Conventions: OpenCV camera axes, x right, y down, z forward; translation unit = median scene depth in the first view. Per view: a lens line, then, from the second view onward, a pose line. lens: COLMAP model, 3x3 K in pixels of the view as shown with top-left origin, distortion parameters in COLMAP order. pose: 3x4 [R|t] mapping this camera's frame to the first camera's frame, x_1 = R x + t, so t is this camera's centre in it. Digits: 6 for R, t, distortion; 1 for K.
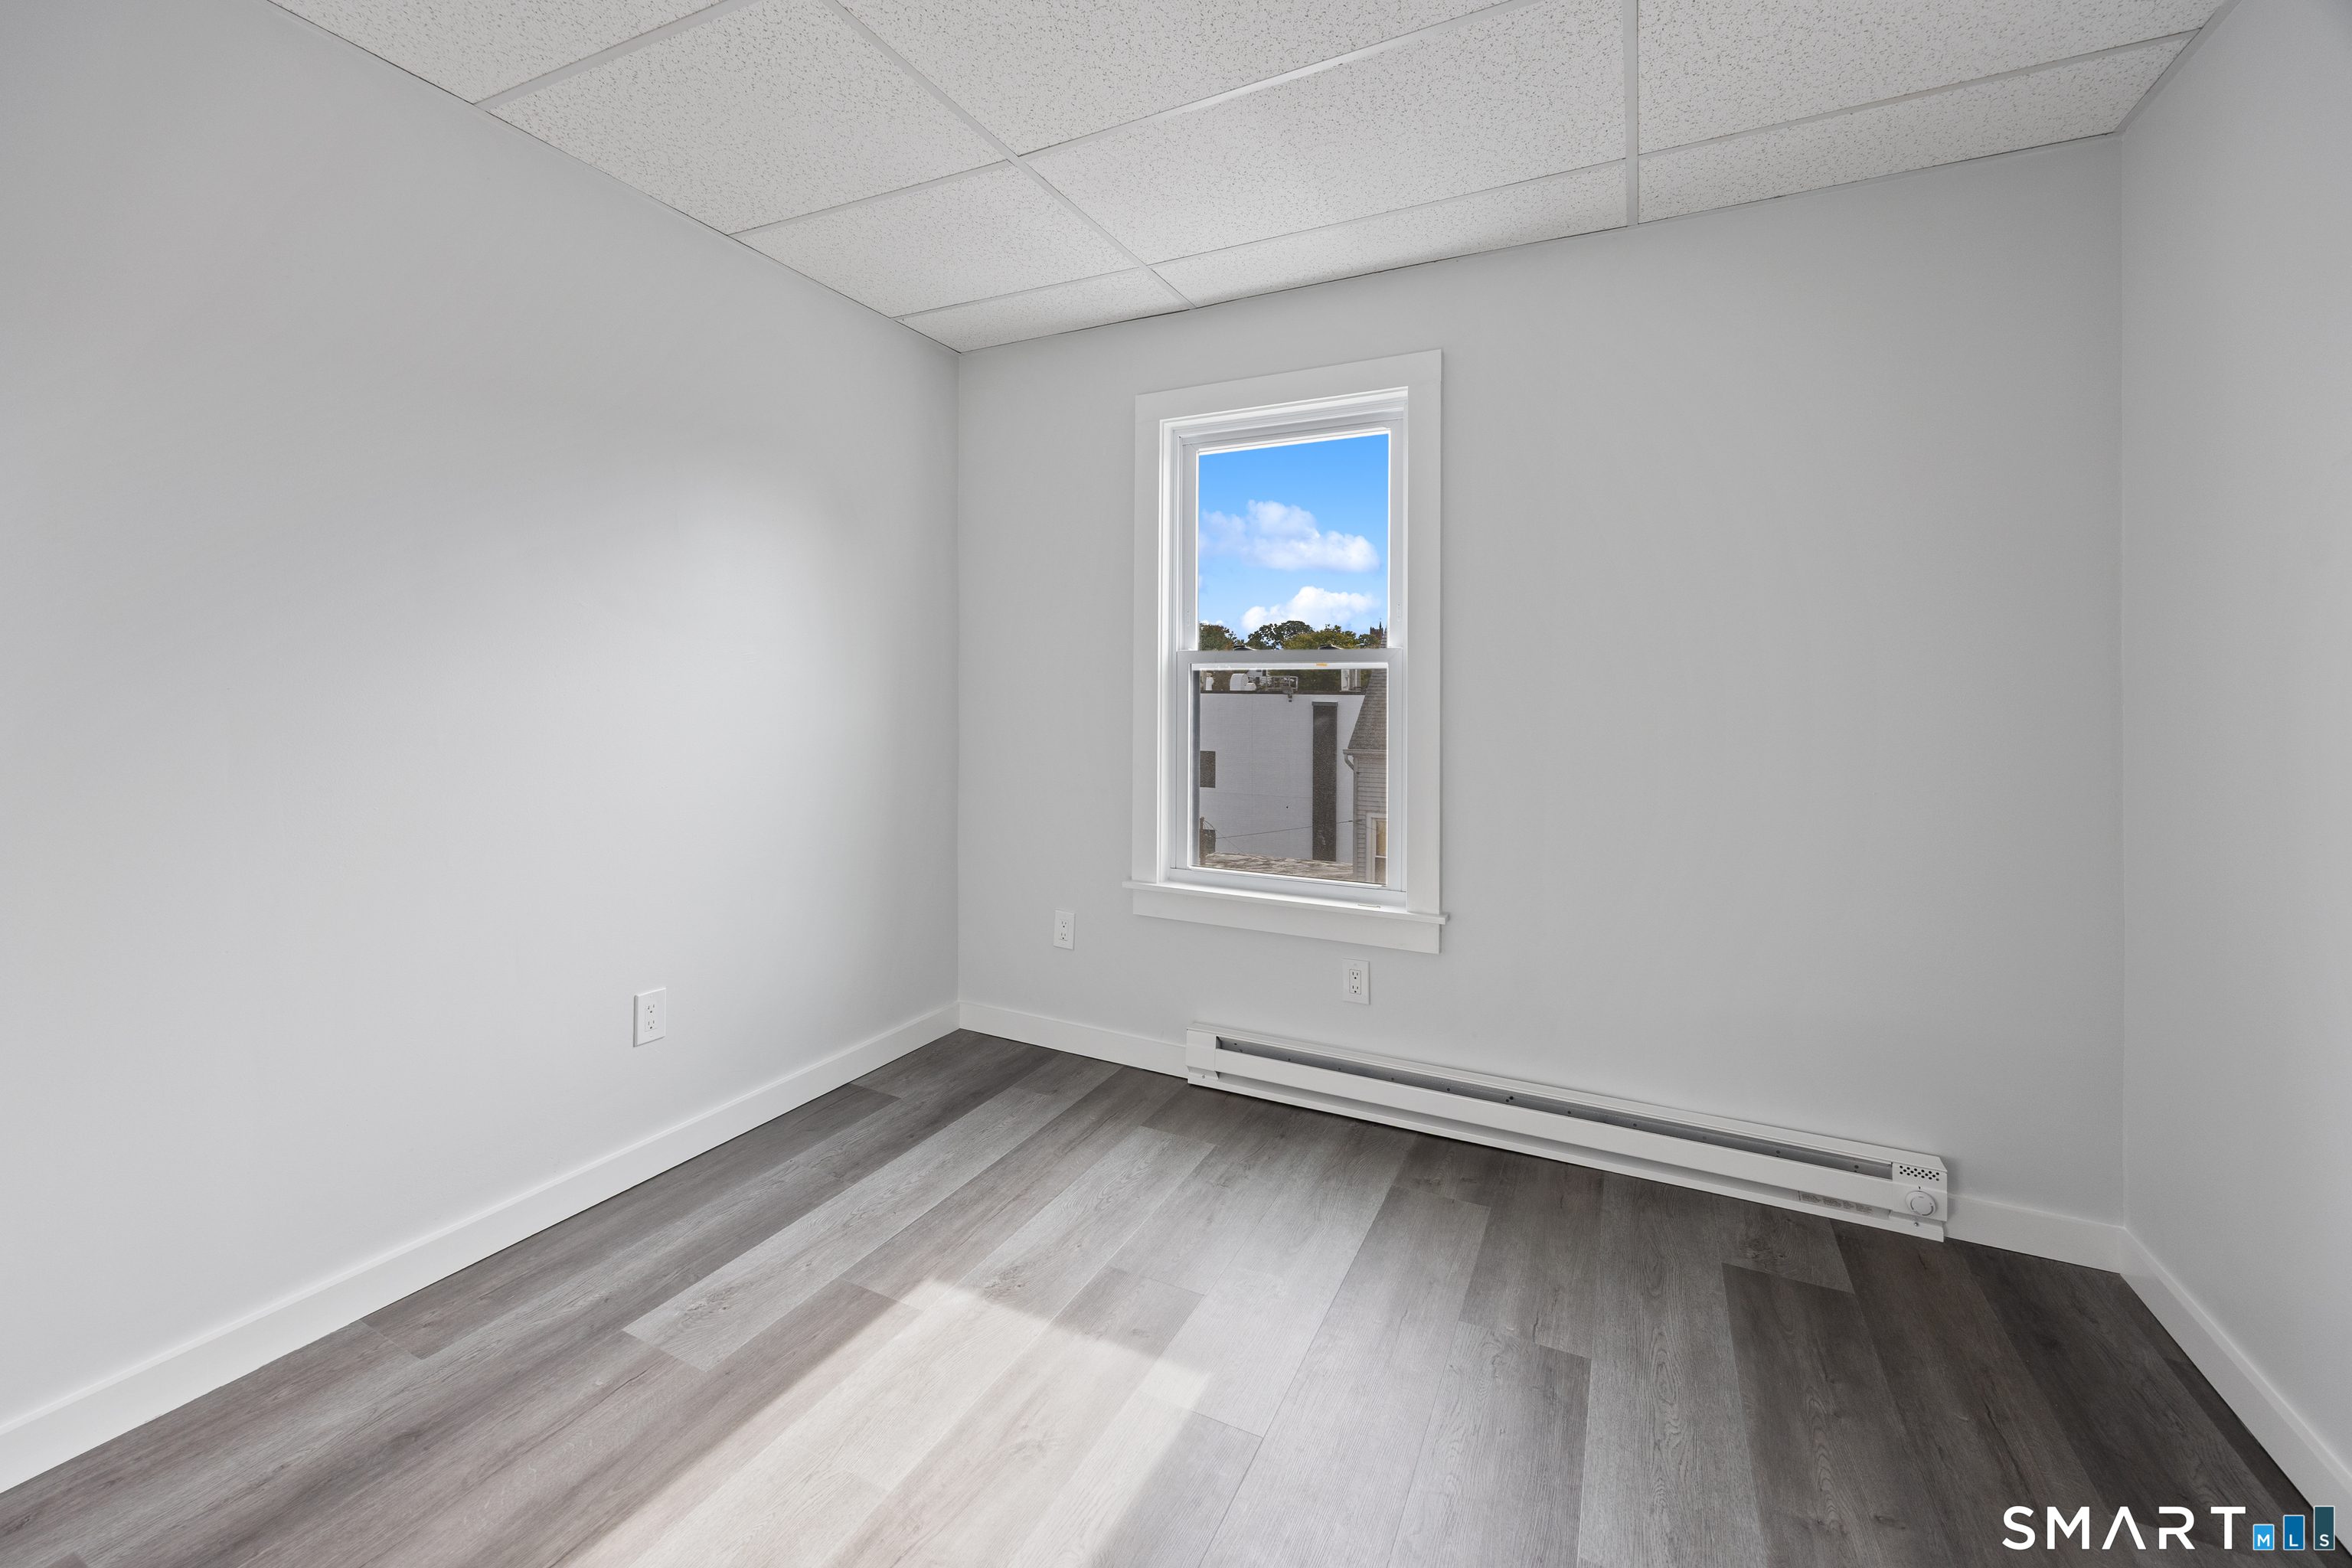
lens RADIAL K [[985.6, 0, 1175.3], [0, 985.6, 682.1], [0, 0, 1]] dist [-0.002146, 0.000410]
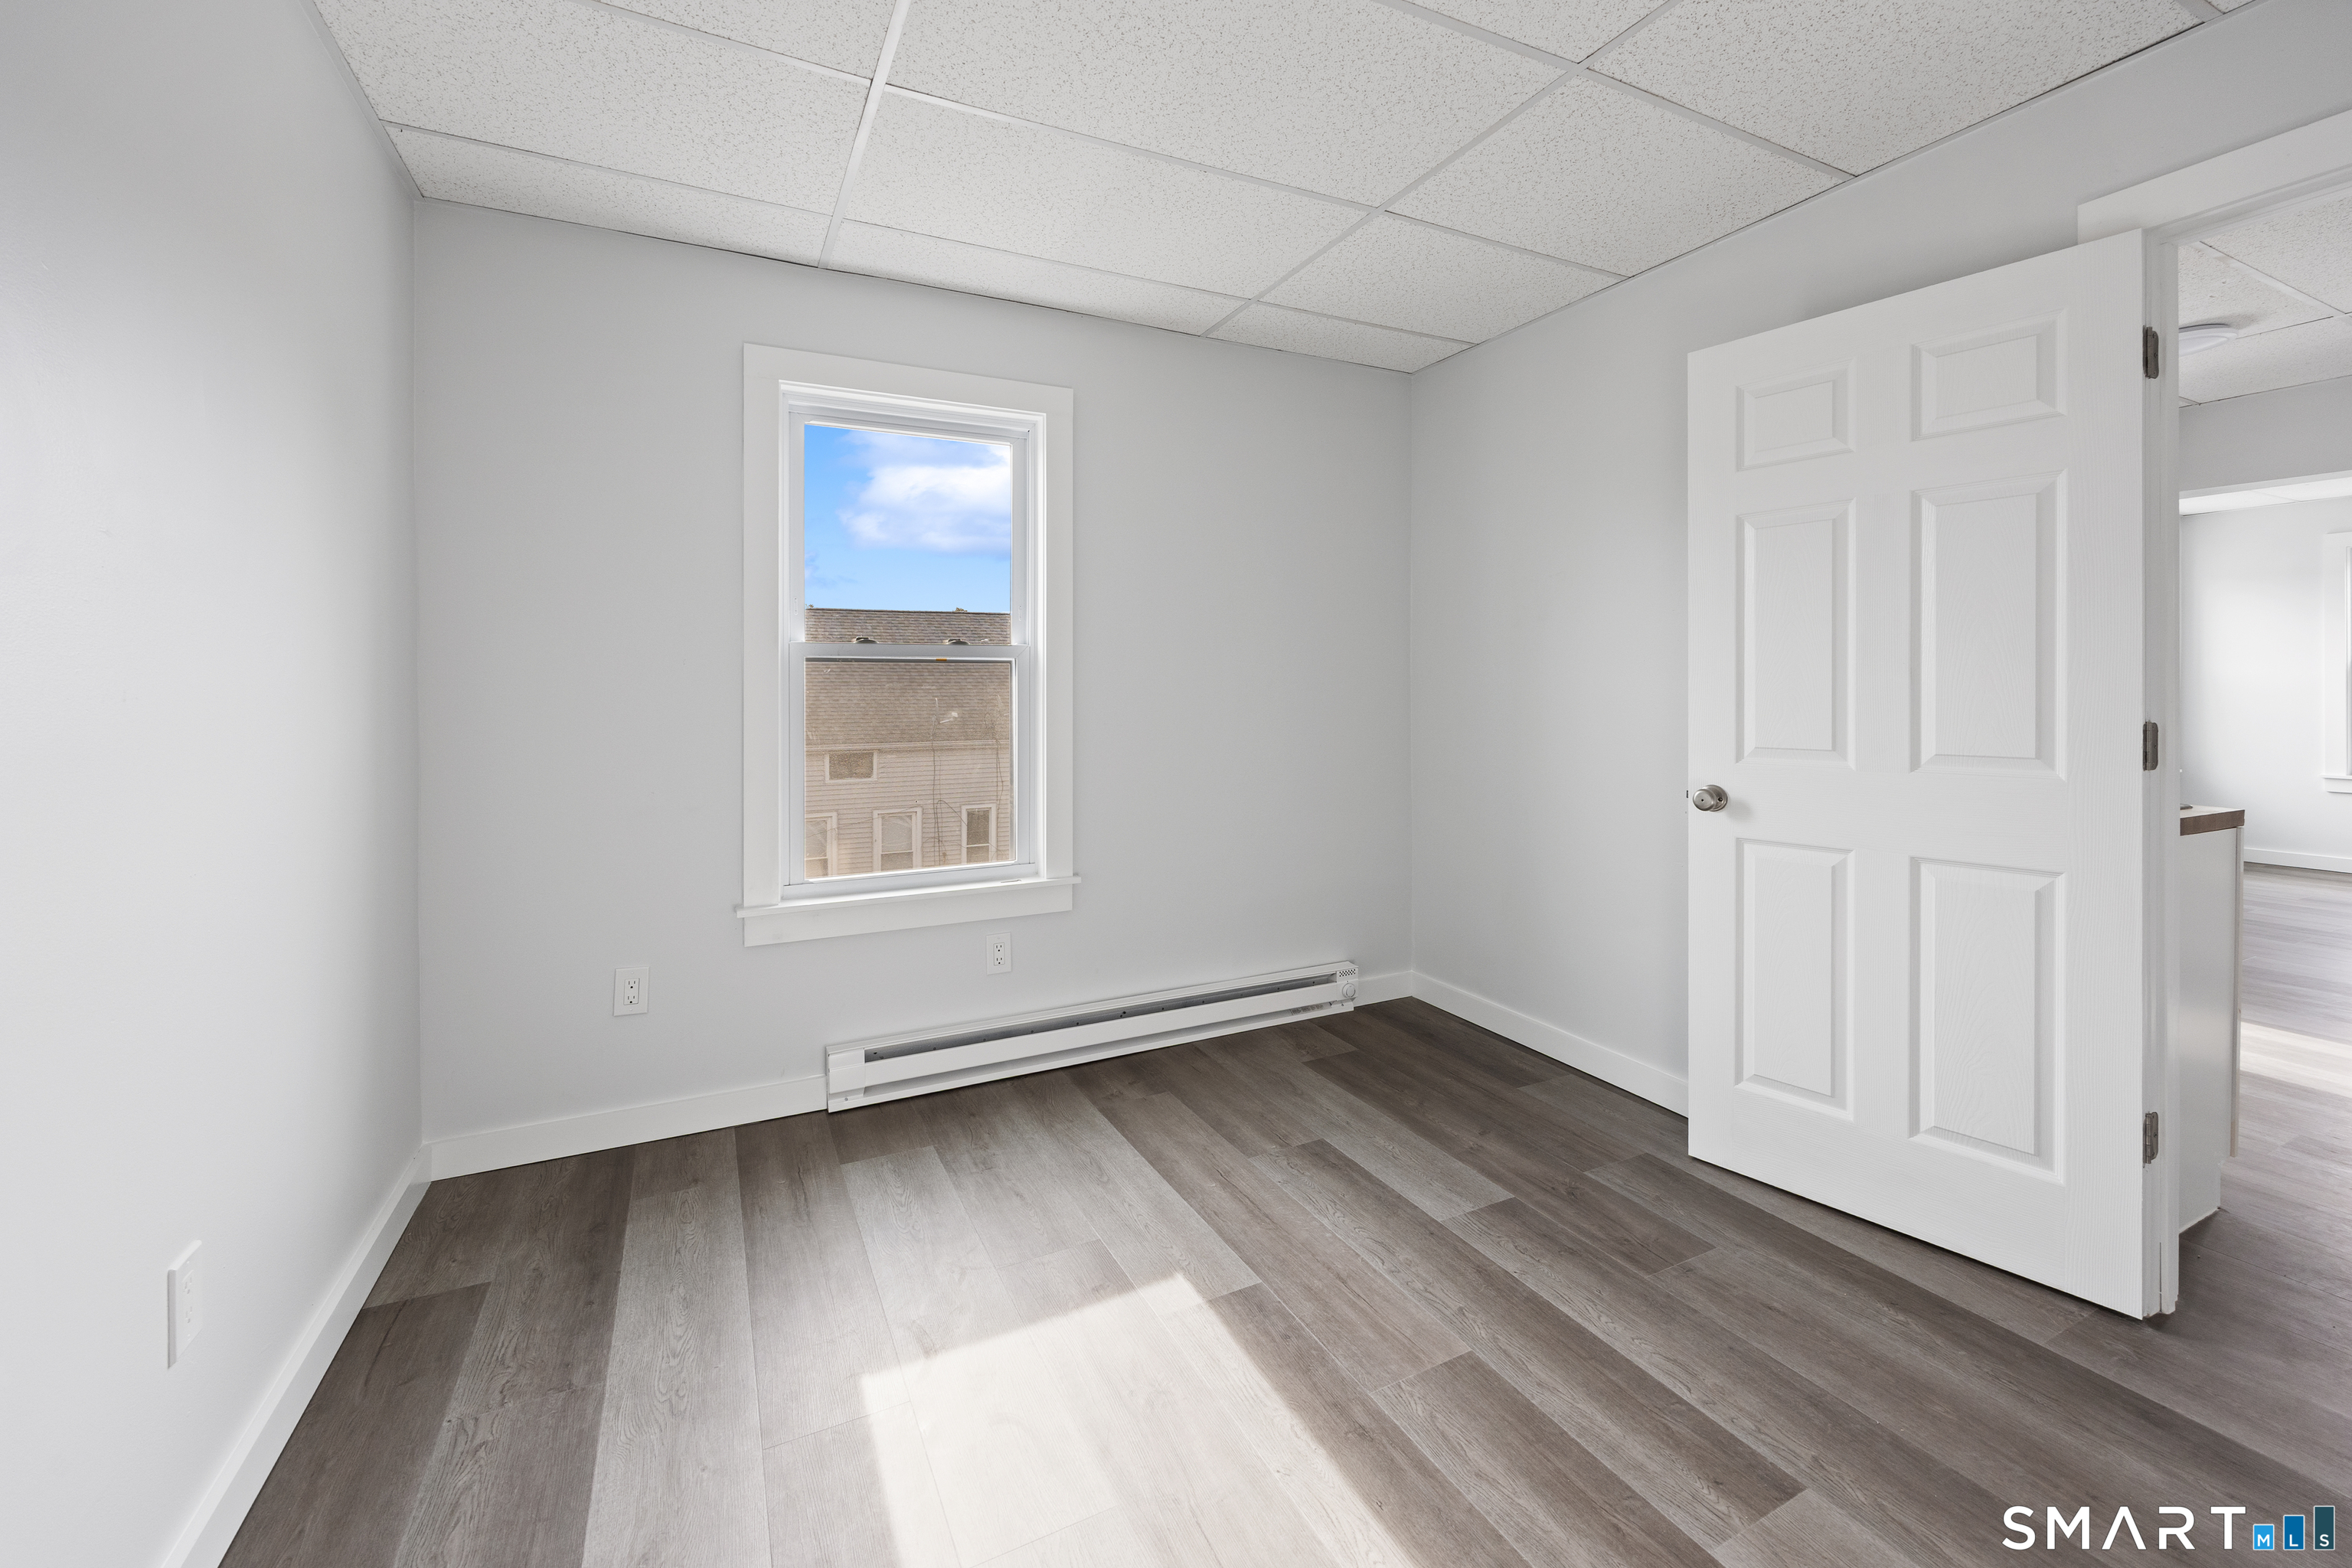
lens RADIAL K [[985.6, 0, 1175.3], [0, 985.6, 682.1], [0, 0, 1]] dist [-0.002146, 0.000410]
pose [[0.577762, -0.007644, 0.816170, -0.638355], [0.004925, 0.999971, 0.005880, 0.001286], [-0.816191, 0.000623, 0.577782, 0.239369]]
